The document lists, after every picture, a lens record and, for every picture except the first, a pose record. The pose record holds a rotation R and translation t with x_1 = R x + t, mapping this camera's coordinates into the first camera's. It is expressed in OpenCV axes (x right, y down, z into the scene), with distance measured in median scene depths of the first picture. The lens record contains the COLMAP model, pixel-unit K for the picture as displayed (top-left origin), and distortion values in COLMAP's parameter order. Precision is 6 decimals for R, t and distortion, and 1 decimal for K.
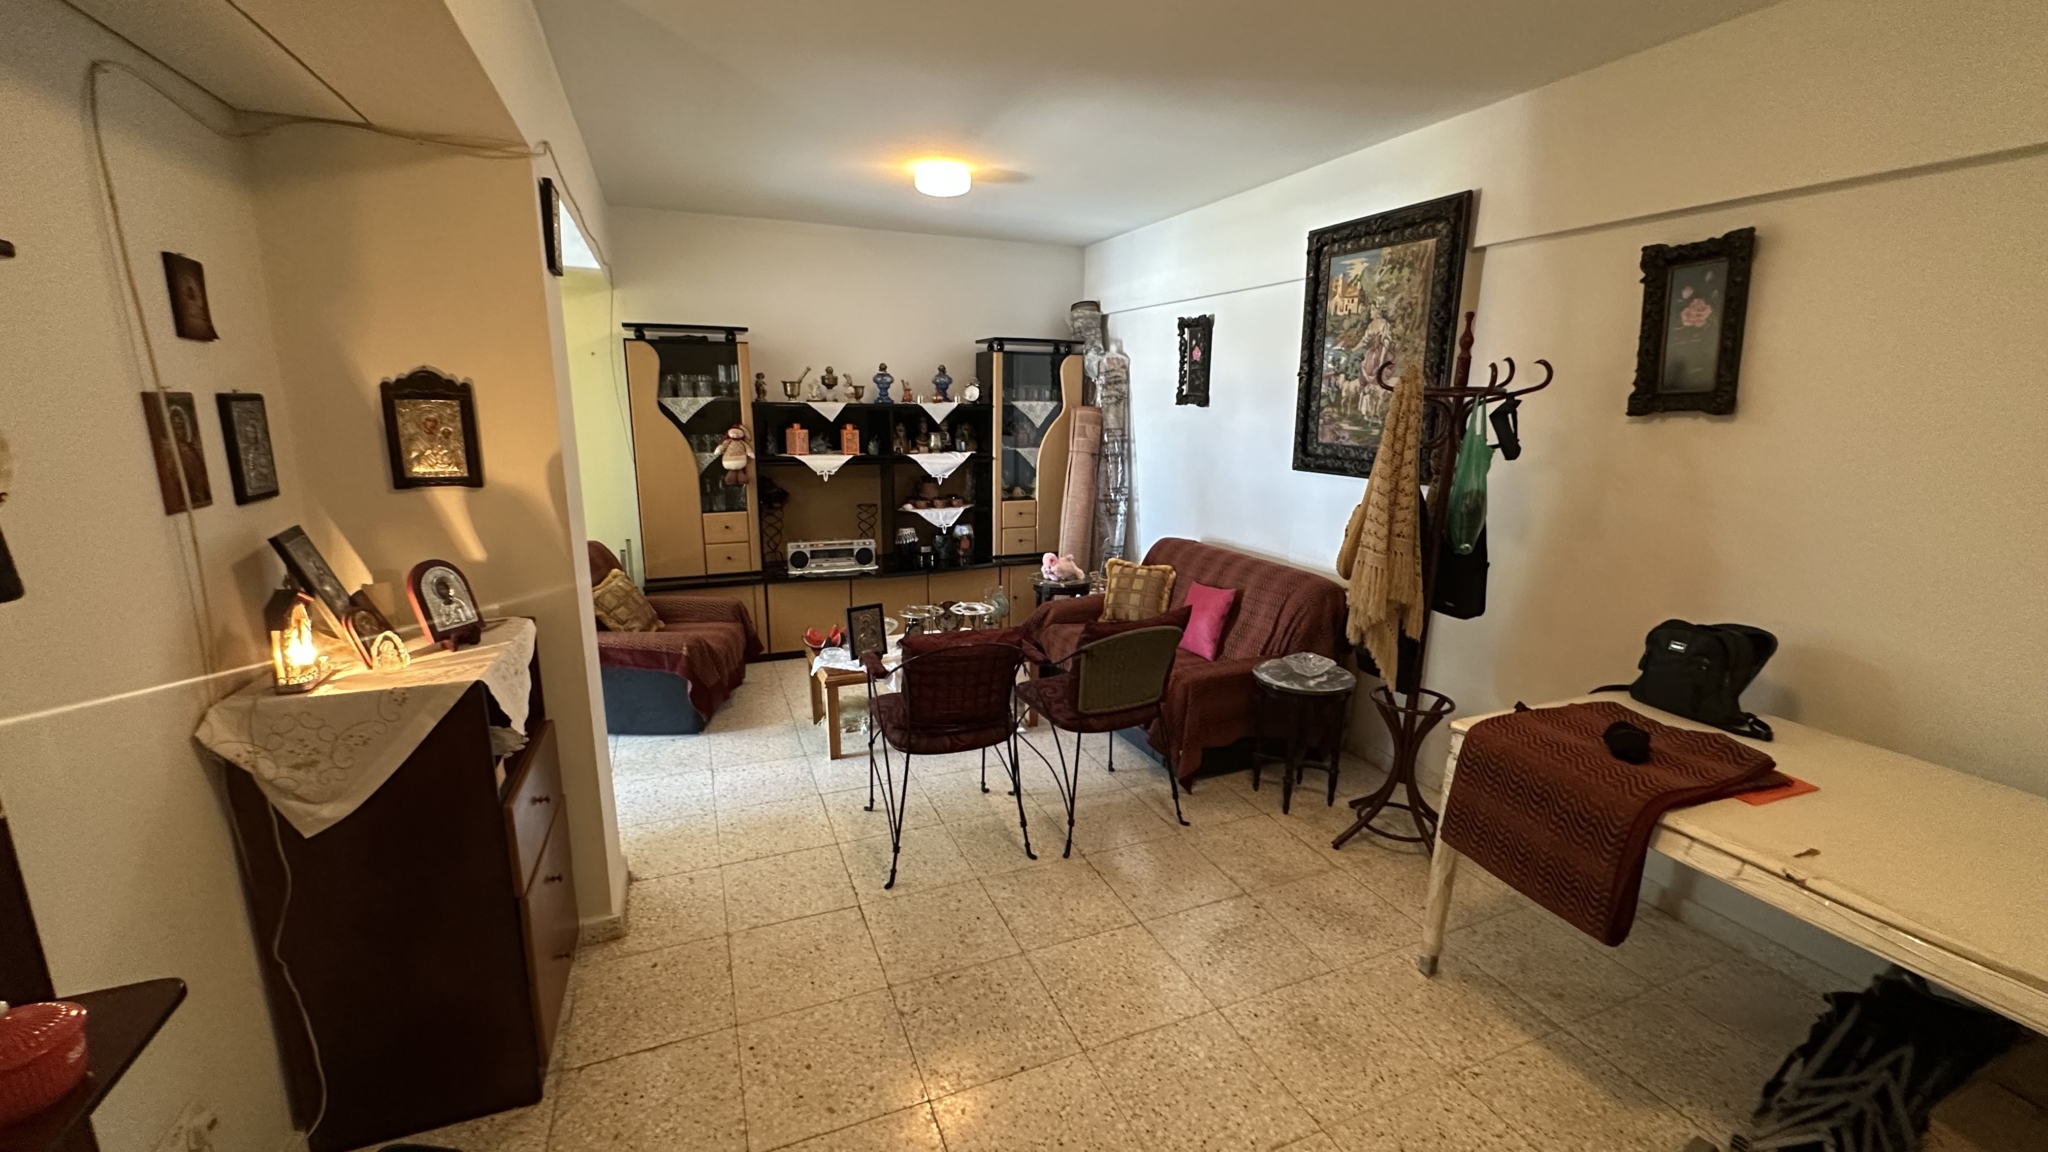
lens RADIAL K [[817.5, 0, 1024.2], [0, 817.5, 576.7], [0, 0, 1]] dist [-0.002301, 0.000554]
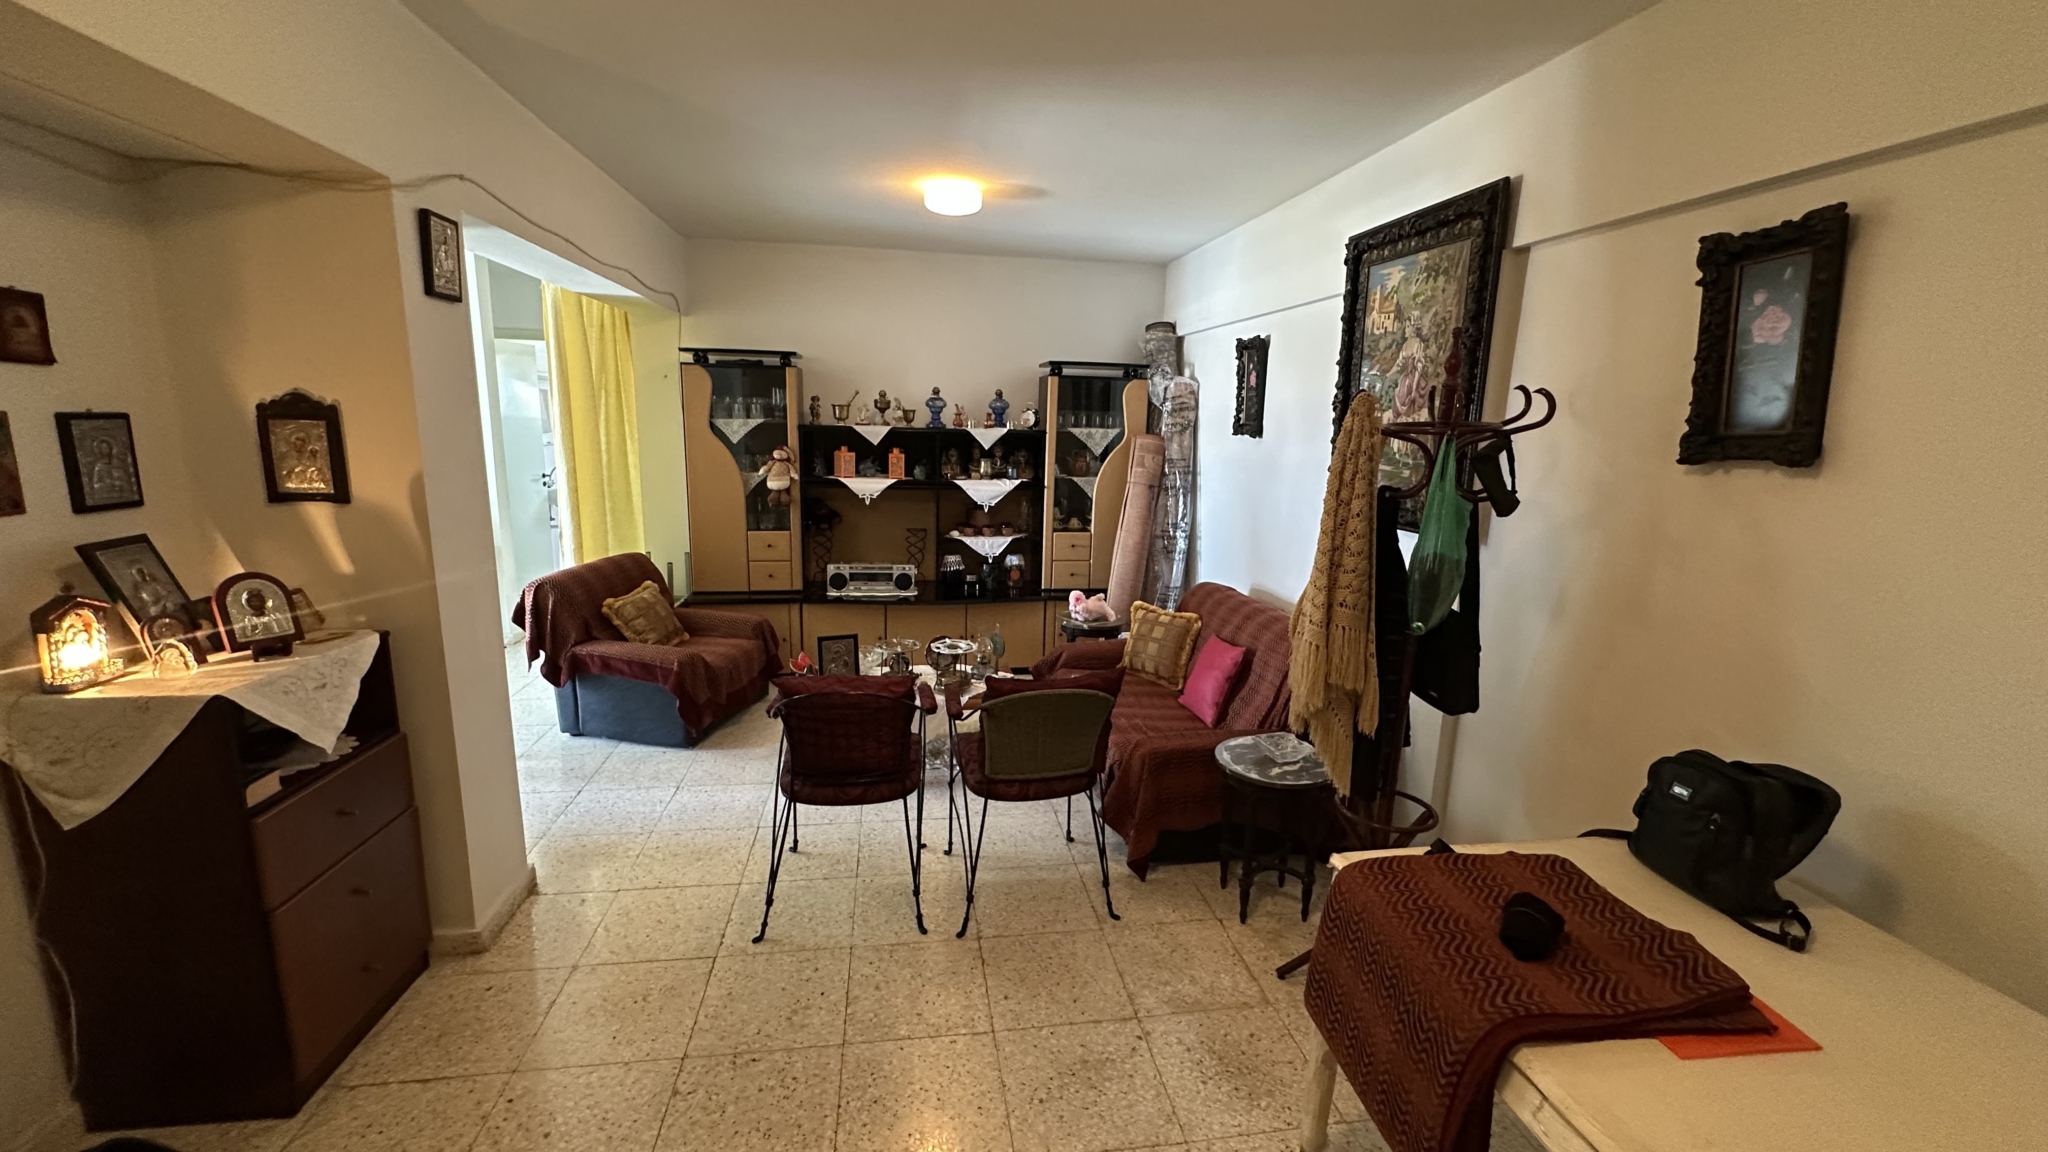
lens RADIAL K [[817.5, 0, 1024.2], [0, 817.5, 576.7], [0, 0, 1]] dist [-0.002301, 0.000554]
pose [[0.971559, 0.058915, -0.229353, 0.249899], [-0.065125, 0.997685, -0.019595, -0.031014], [0.227668, 0.033974, 0.973146, 0.108588]]
